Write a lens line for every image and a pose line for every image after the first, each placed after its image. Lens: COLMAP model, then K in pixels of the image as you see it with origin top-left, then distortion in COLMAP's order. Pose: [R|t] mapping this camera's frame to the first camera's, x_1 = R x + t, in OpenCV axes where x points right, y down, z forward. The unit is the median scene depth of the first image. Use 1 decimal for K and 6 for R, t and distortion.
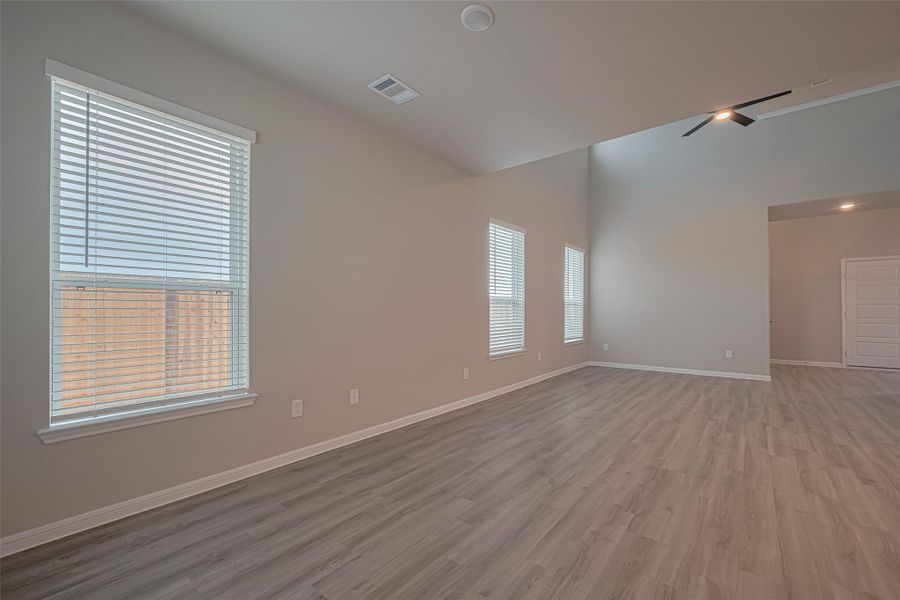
lens RADIAL K [[380.0, 0, 458.7], [0, 380.0, 306.5], [0, 0, 1]] dist [-0.002024, 0.000956]
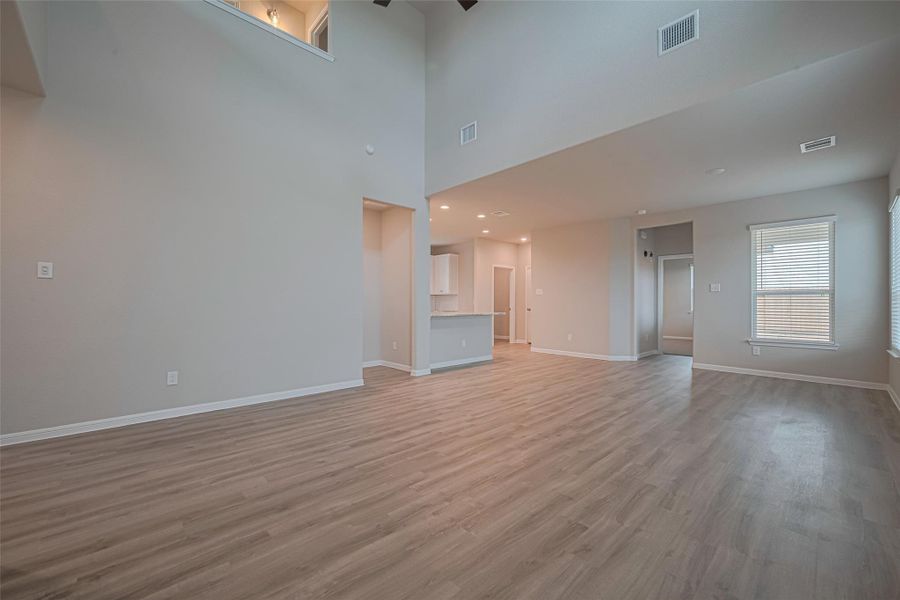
lens RADIAL K [[354.9, 0, 448.1], [0, 354.9, 302.5], [0, 0, 1]] dist [0.000717, -0.000912]
pose [[-0.988370, -0.000682, 0.152065, 0.892509], [-0.003791, 0.999790, -0.020161, 0.040786], [-0.152019, -0.020503, -0.988165, 2.314826]]
